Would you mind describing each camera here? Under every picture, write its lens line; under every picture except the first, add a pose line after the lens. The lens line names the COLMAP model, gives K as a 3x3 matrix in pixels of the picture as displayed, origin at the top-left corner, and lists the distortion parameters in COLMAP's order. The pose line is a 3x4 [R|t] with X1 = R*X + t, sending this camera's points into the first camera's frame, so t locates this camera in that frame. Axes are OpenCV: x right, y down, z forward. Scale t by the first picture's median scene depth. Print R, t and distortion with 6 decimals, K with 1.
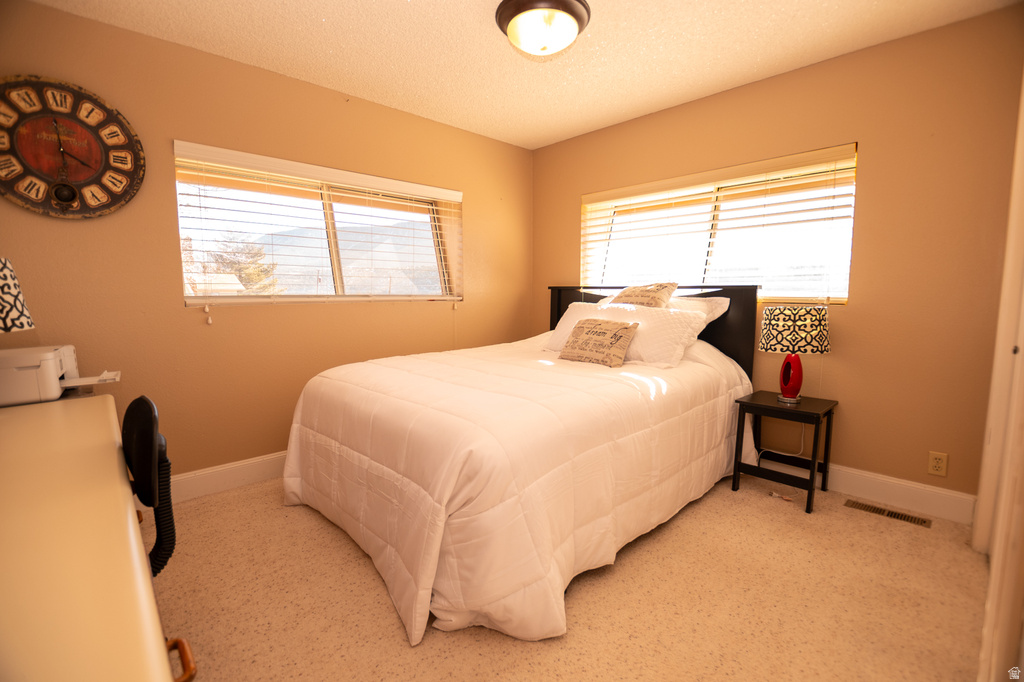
lens RADIAL K [[453.9, 0, 512.6], [0, 453.9, 340.3], [0, 0, 1]] dist [-0.034337, 0.005108]
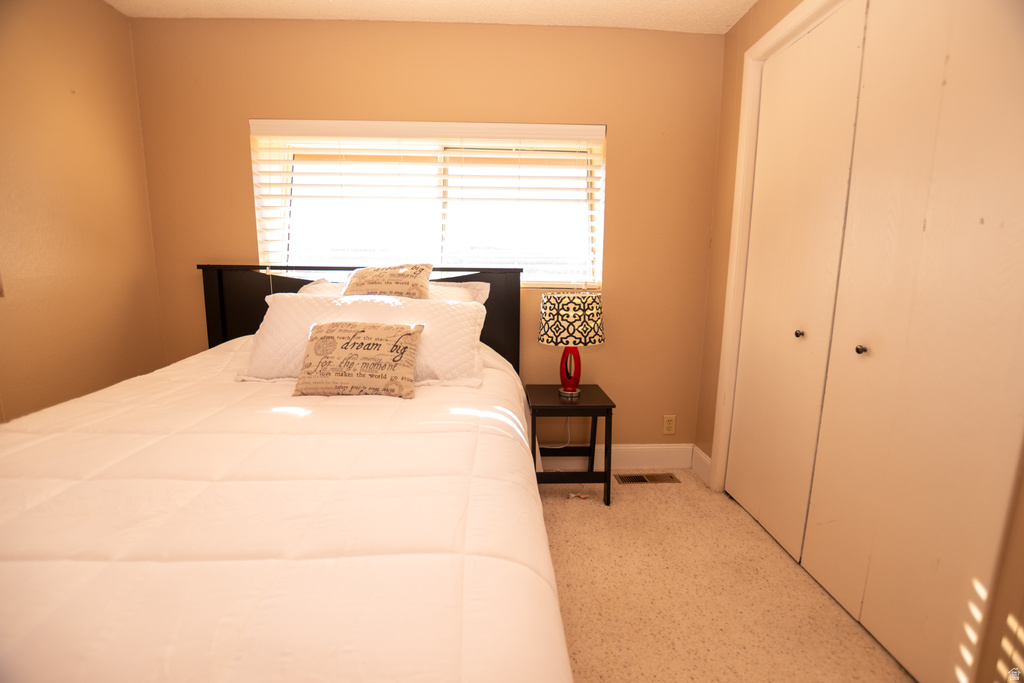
lens RADIAL K [[453.9, 0, 511.3], [0, 453.9, 342.8], [0, 0, 1]] dist [-0.034337, 0.005108]
pose [[0.658077, -0.120575, 0.743233, -0.147019], [0.066407, 0.992543, 0.102222, -0.071351], [-0.750016, -0.017914, 0.661177, 0.432402]]
